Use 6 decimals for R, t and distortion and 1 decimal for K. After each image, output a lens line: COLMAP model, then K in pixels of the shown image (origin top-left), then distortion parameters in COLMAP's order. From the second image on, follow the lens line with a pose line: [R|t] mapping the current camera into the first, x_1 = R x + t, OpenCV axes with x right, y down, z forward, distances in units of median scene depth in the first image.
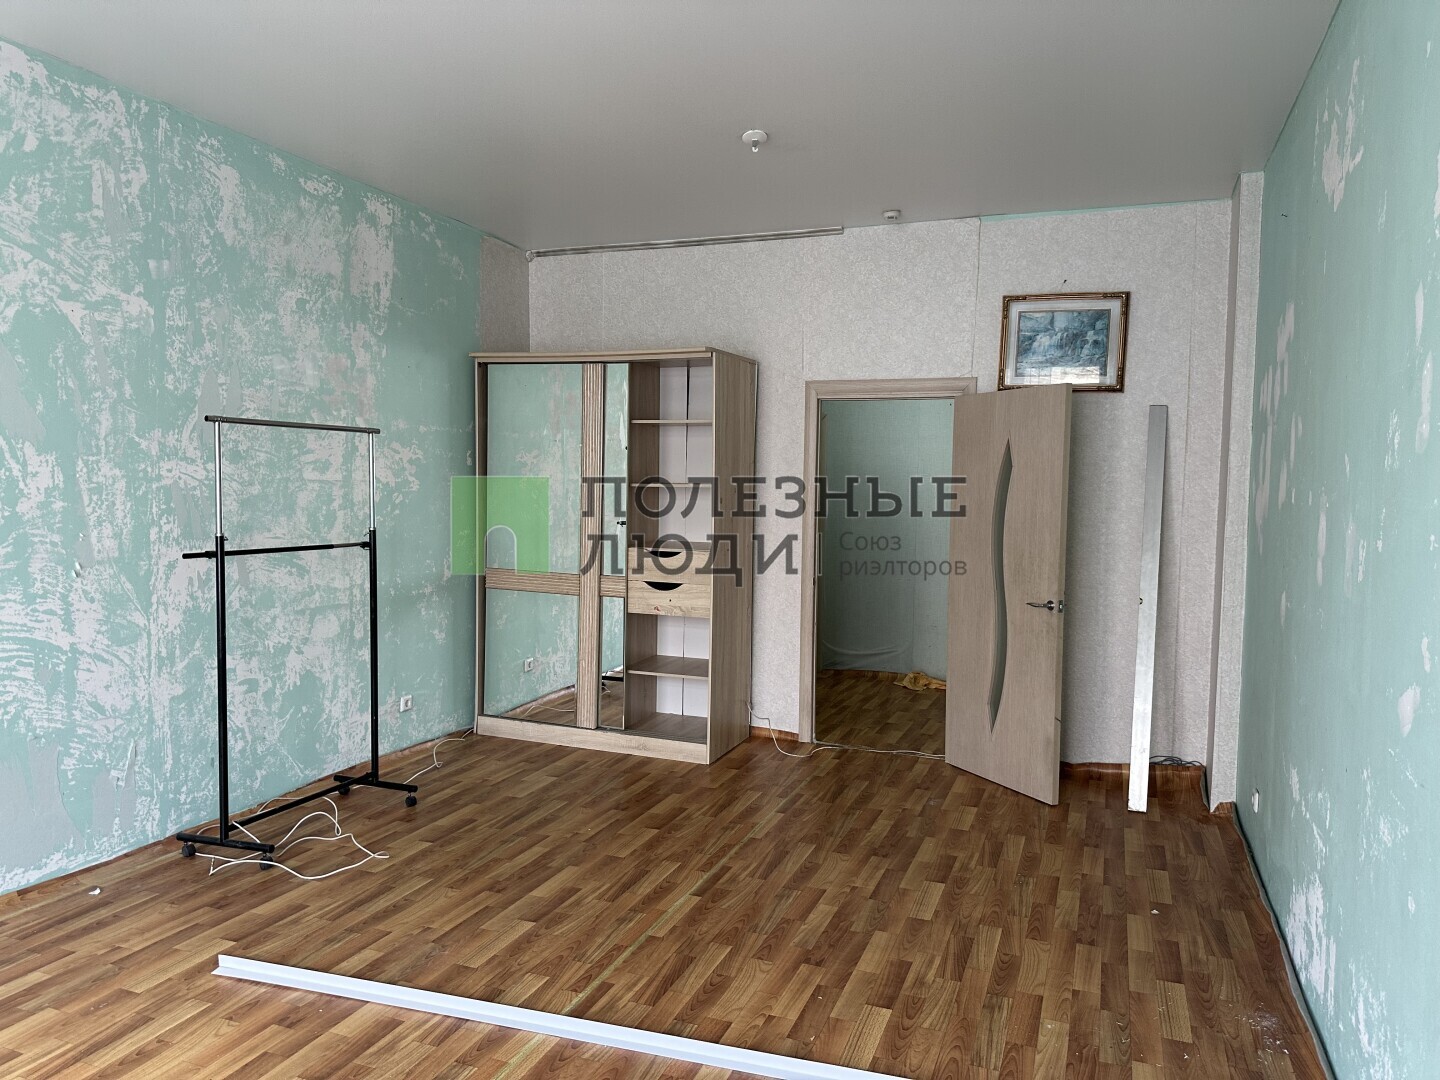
lens RADIAL K [[1024.4, 0, 722.6], [0, 1024.4, 540.3], [0, 0, 1]] dist [0.035140, -0.045321]
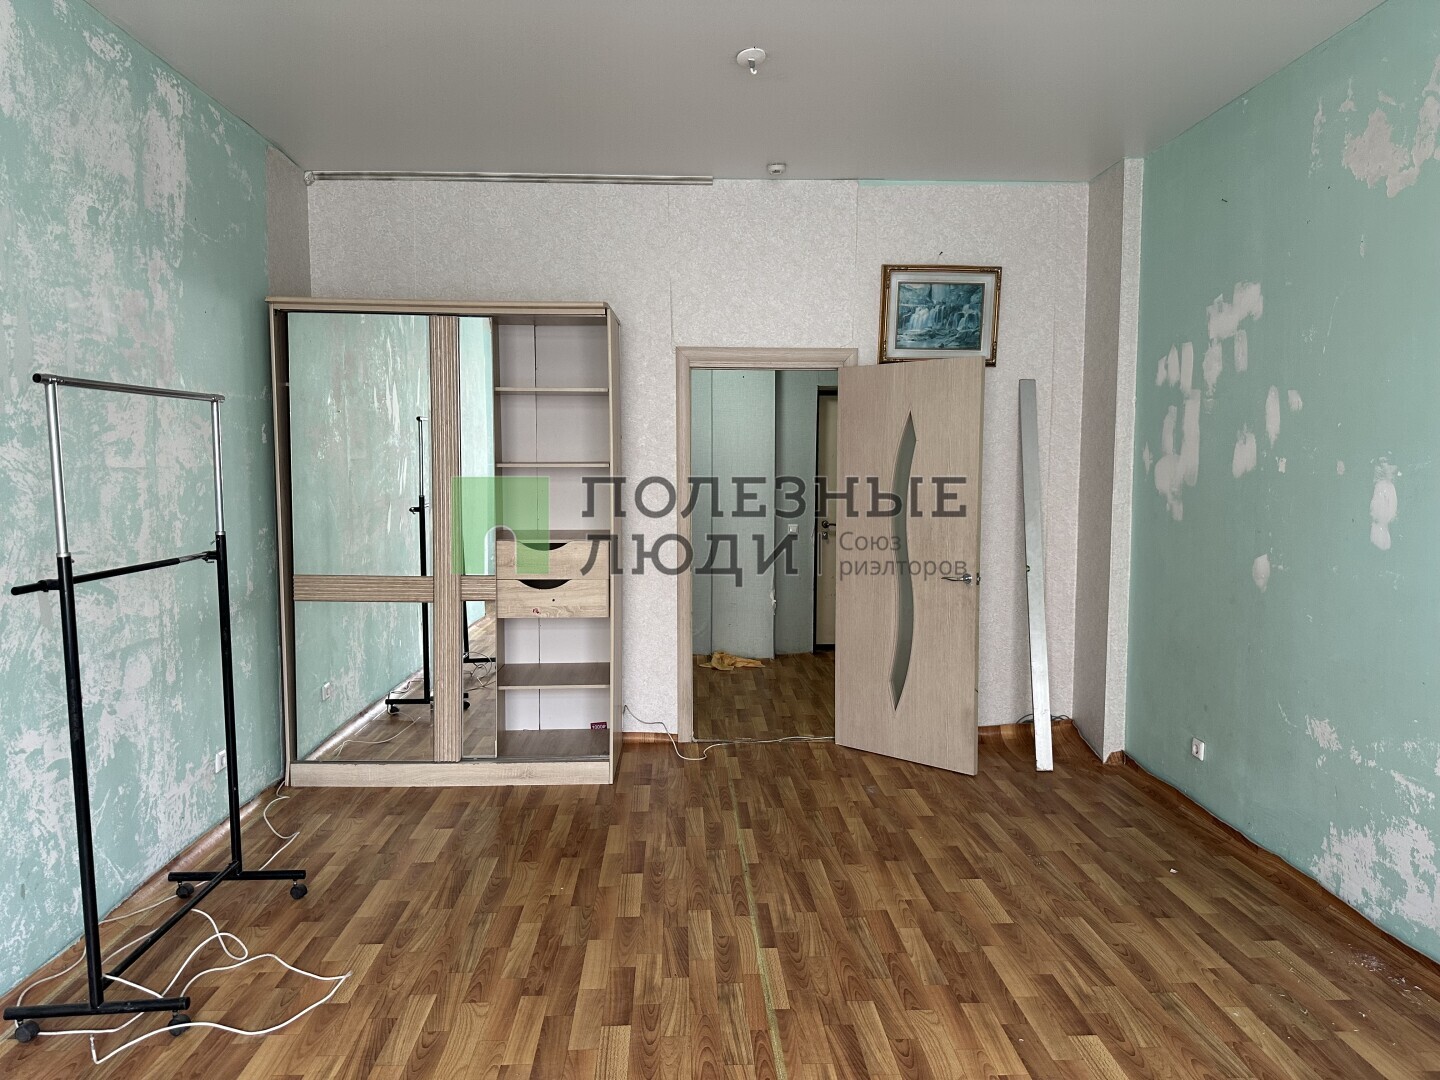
lens RADIAL K [[1024.4, 0, 733.5], [0, 1024.4, 541.7], [0, 0, 1]] dist [0.035140, -0.045321]
pose [[0.916013, -0.048608, 0.398193, -0.286019], [0.036939, 0.998635, 0.036930, -0.018006], [-0.399445, -0.019119, 0.916558, 0.176652]]
